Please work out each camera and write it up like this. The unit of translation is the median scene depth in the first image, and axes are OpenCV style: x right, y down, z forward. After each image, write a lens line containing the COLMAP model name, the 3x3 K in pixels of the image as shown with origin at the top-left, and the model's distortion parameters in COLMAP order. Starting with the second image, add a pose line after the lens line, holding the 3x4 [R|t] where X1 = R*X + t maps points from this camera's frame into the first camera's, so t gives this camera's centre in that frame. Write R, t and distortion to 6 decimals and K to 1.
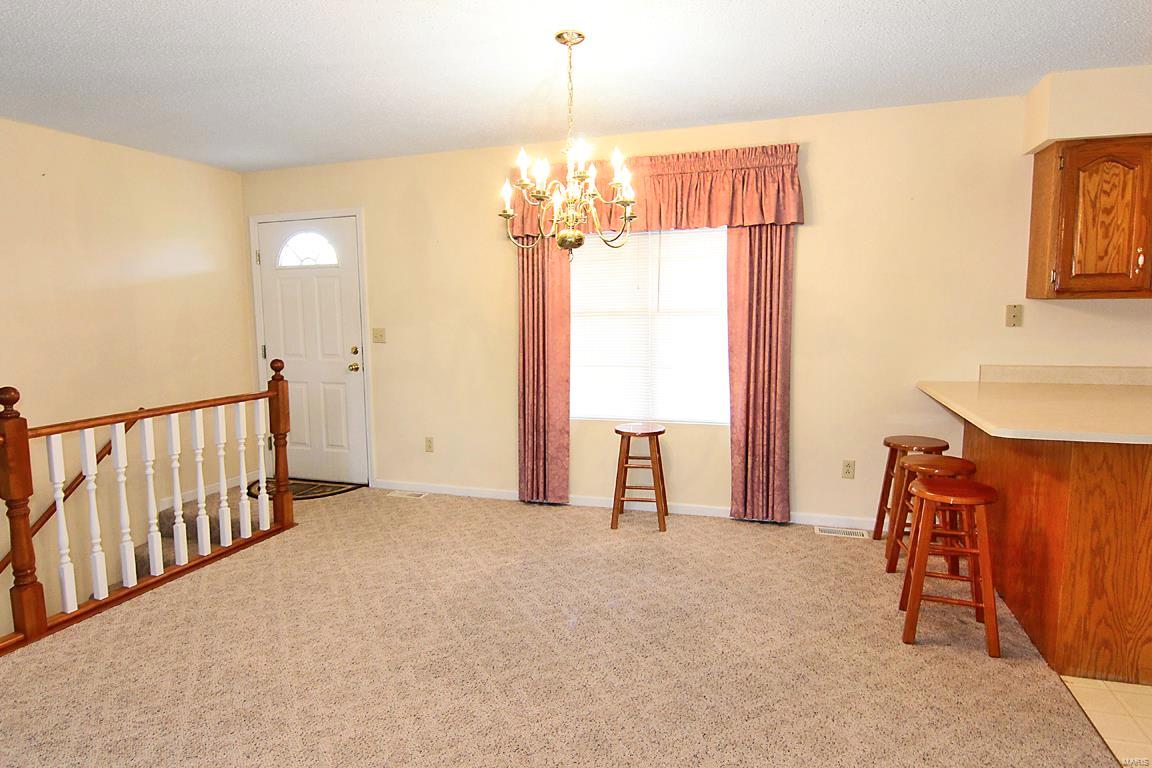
lens RADIAL K [[645.2, 0, 604.5], [0, 645.2, 423.5], [0, 0, 1]] dist [0.001875, -0.018575]
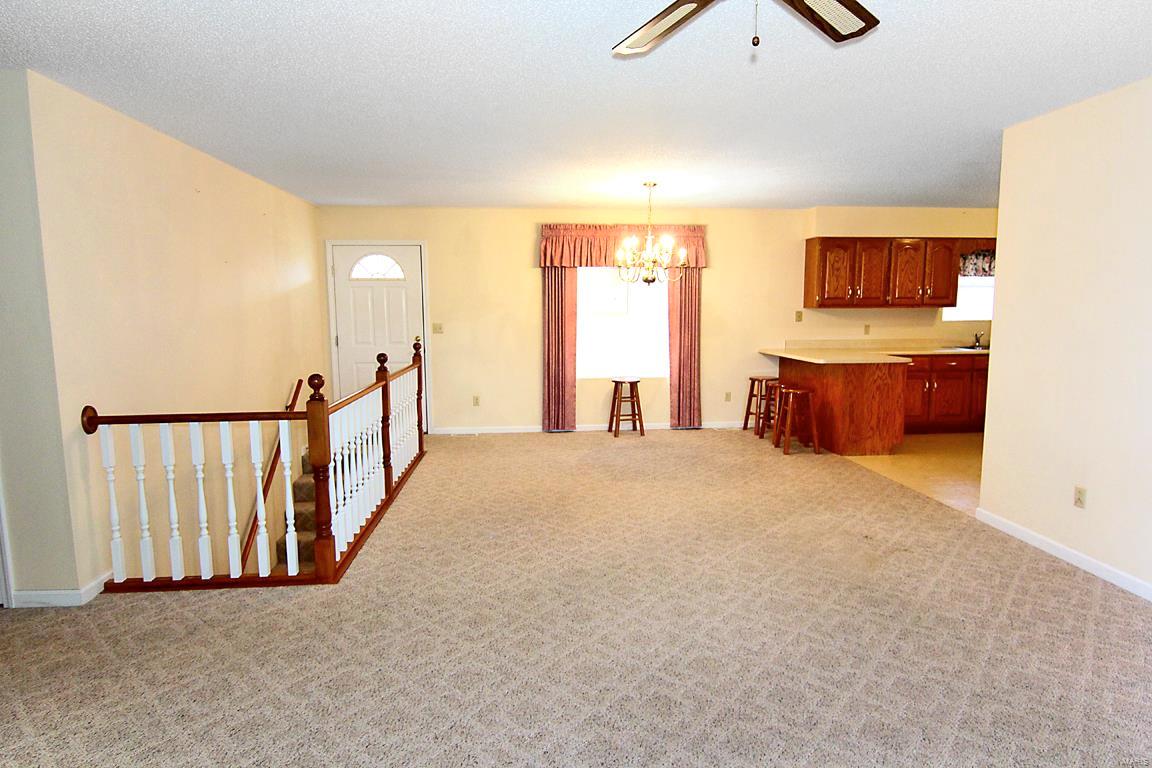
lens RADIAL K [[645.2, 0, 599.8], [0, 645.2, 457.3], [0, 0, 1]] dist [0.001875, -0.018575]
pose [[0.913237, -0.082963, 0.398893, -0.951249], [0.063560, 0.996072, 0.061651, 0.136735], [-0.402441, -0.030948, 0.914923, -0.774329]]
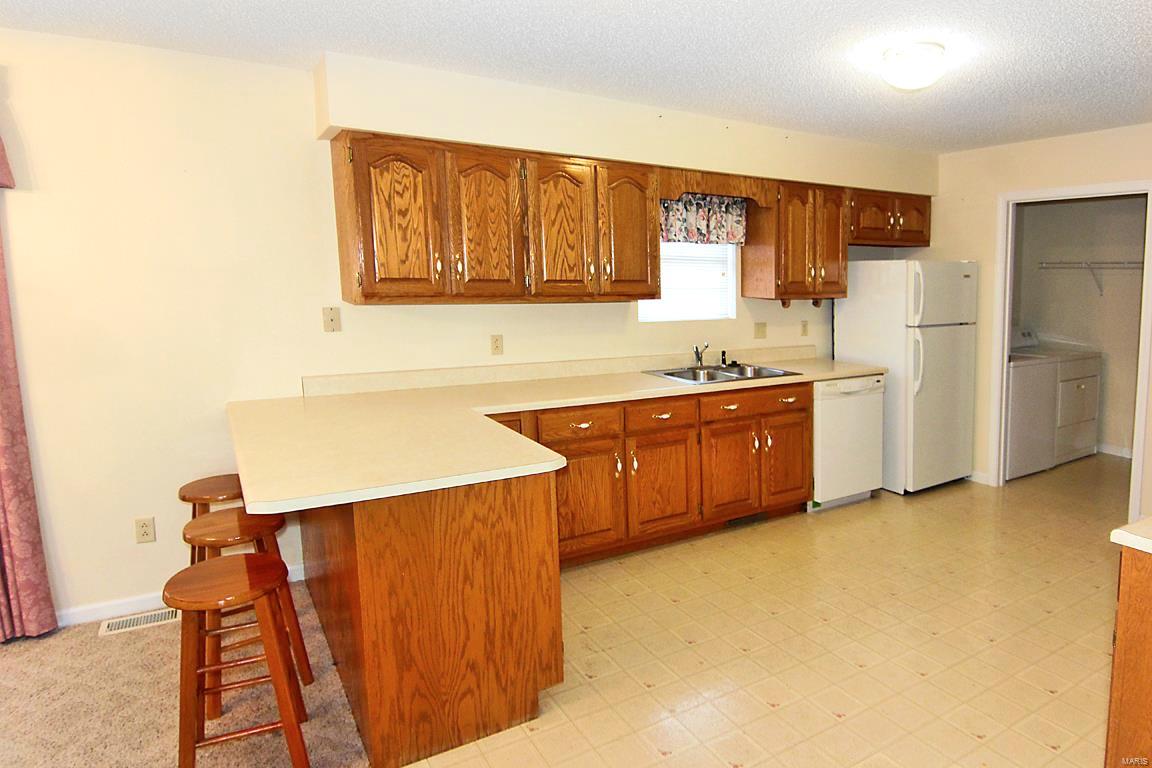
lens RADIAL K [[645.2, 0, 598.1], [0, 645.2, 359.8], [0, 0, 1]] dist [0.001875, -0.018575]
pose [[0.674579, -0.070423, 0.734836, 0.260452], [0.106928, 0.994263, -0.002874, -0.081084], [-0.730418, 0.080513, 0.678239, 0.155523]]
